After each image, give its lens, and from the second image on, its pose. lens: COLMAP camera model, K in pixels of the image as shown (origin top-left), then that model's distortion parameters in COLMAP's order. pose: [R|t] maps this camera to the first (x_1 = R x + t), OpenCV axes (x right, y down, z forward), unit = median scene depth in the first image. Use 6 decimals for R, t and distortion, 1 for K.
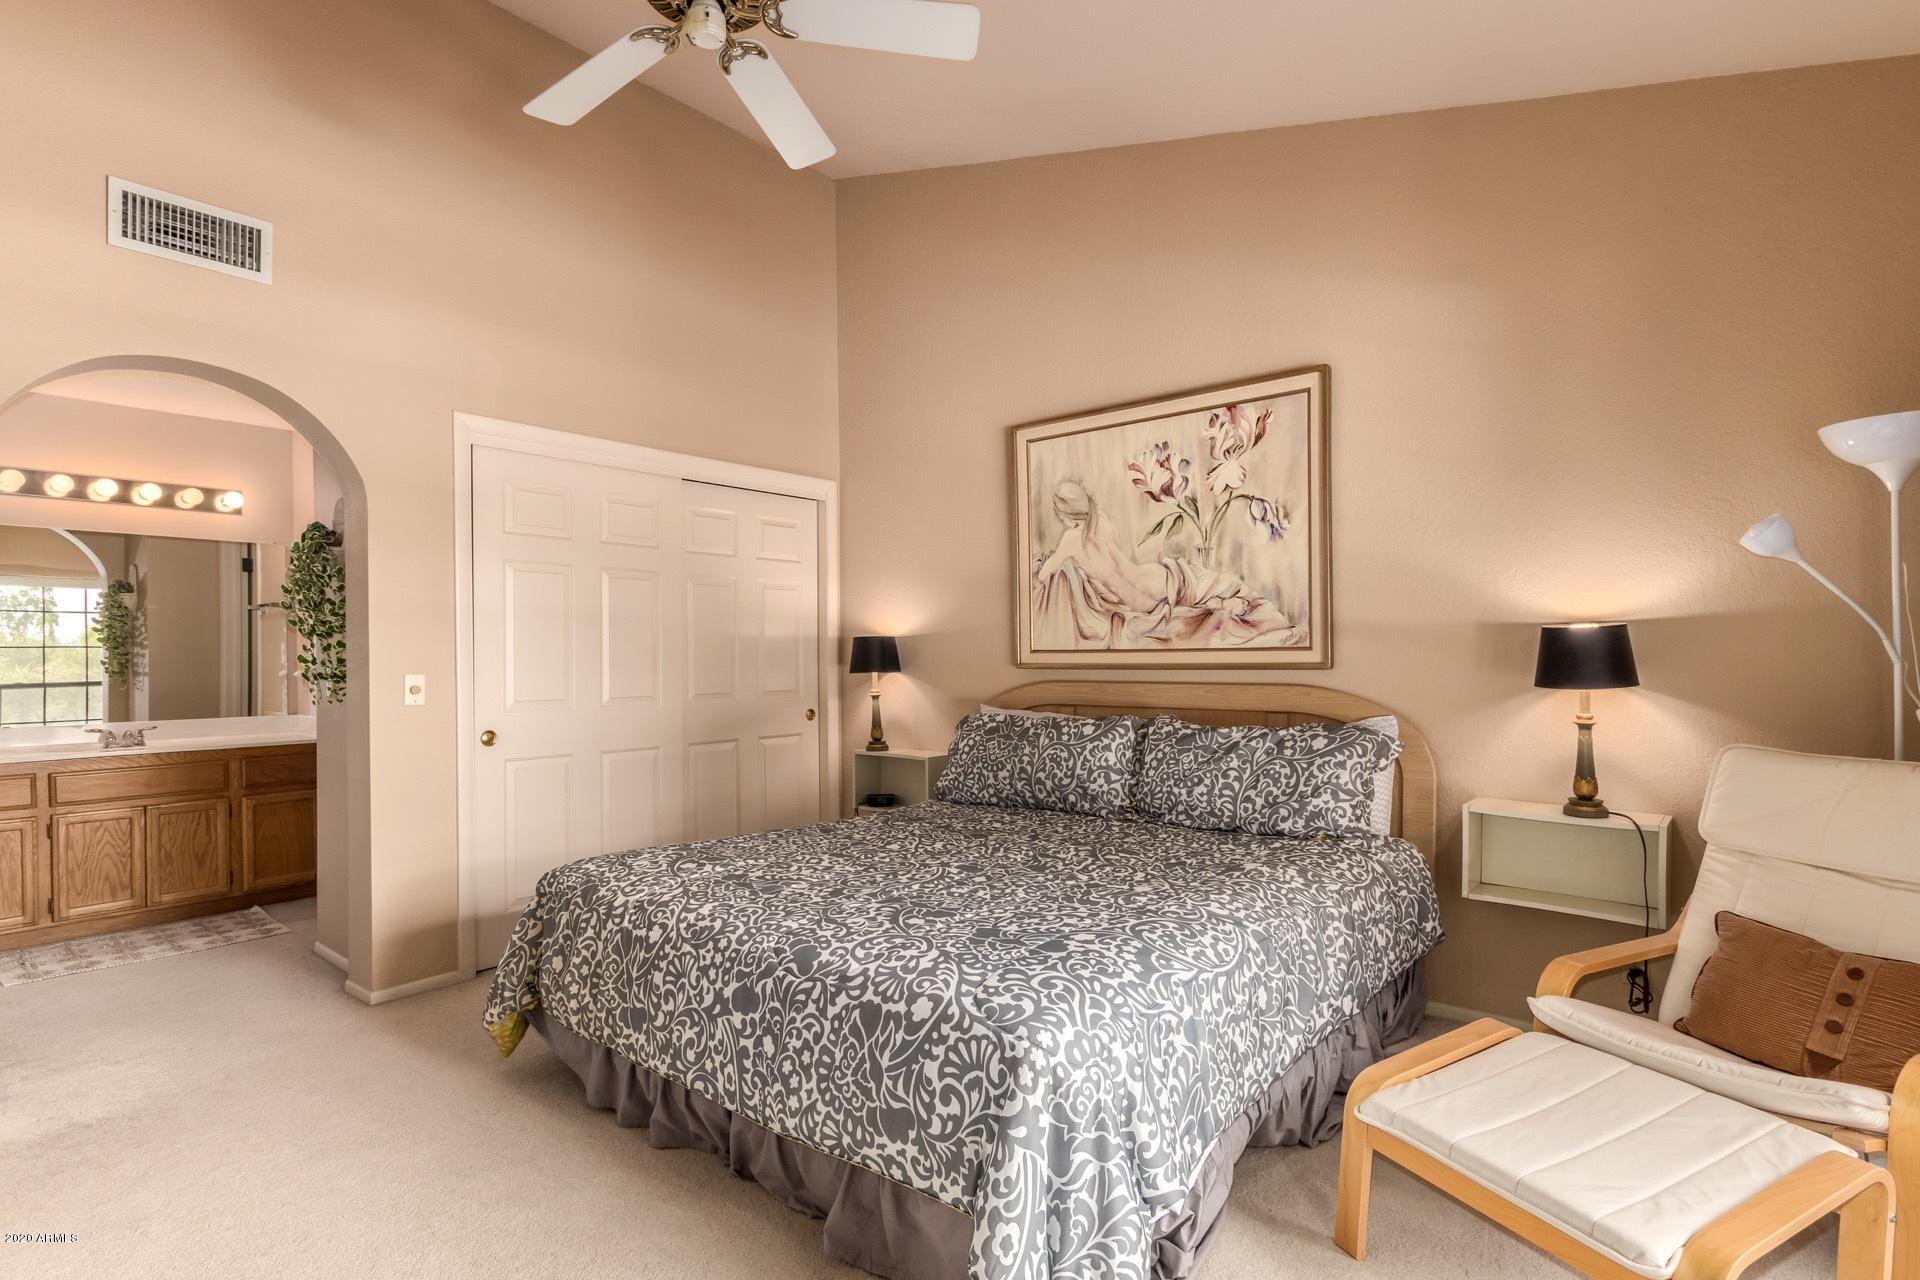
lens RADIAL K [[937.5, 0, 945.7], [0, 937.5, 662.0], [0, 0, 1]] dist [0.012497, -0.006188]
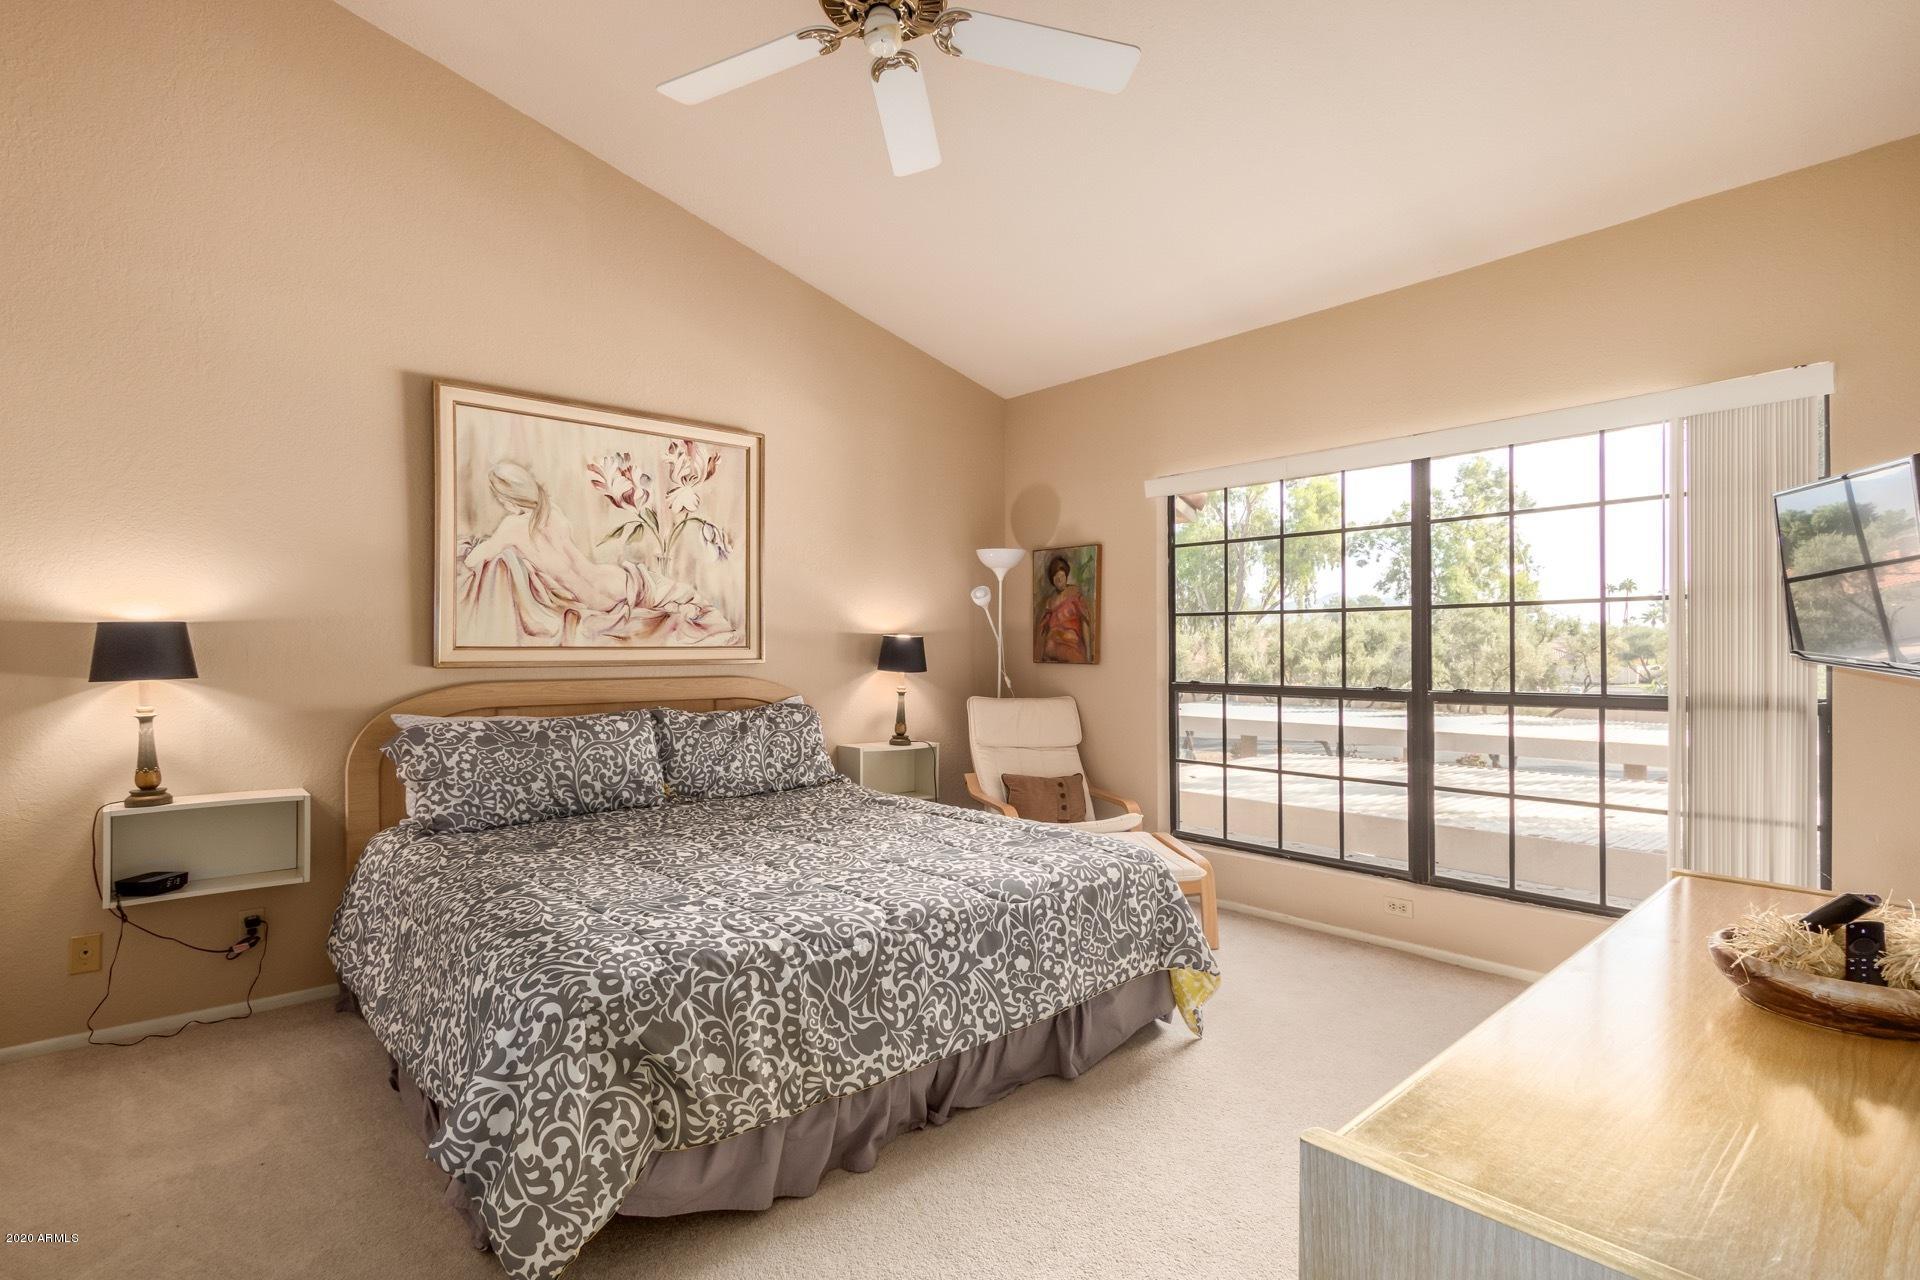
lens RADIAL K [[937.5, 0, 939.3], [0, 937.5, 646.6], [0, 0, 1]] dist [0.012497, -0.006188]
pose [[0.163417, 0.009318, 0.986513, -0.818580], [0.007500, 0.999915, -0.010687, -0.000159], [-0.986529, 0.009145, 0.163333, 0.511237]]
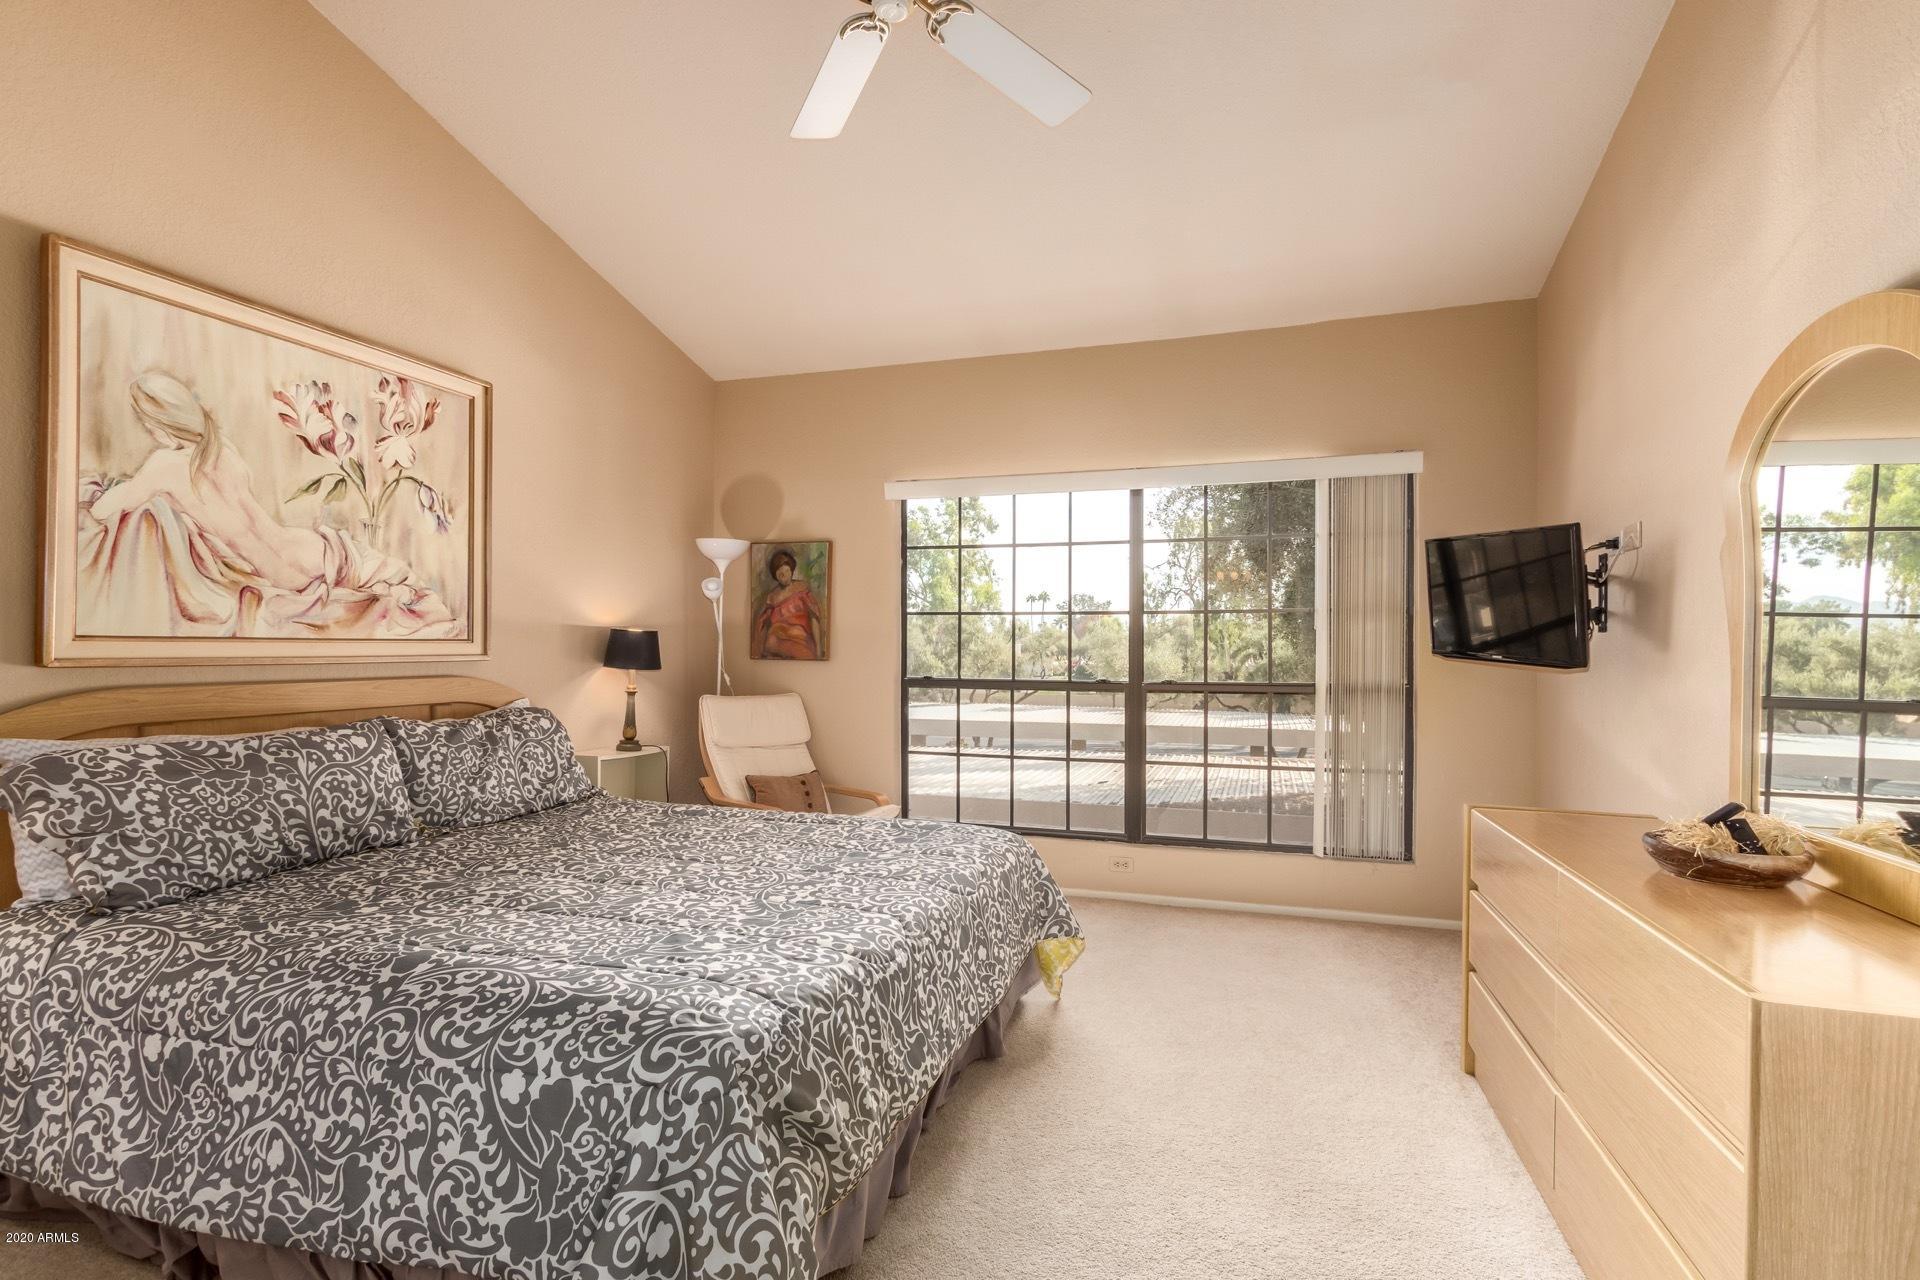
lens RADIAL K [[937.5, 0, 947.2], [0, 937.5, 649.0], [0, 0, 1]] dist [0.012497, -0.006188]
pose [[-0.362455, 0.002762, 0.931997, -0.772785], [0.004070, 0.999991, -0.001381, -0.001607], [-0.931992, 0.003293, -0.362463, 0.854667]]
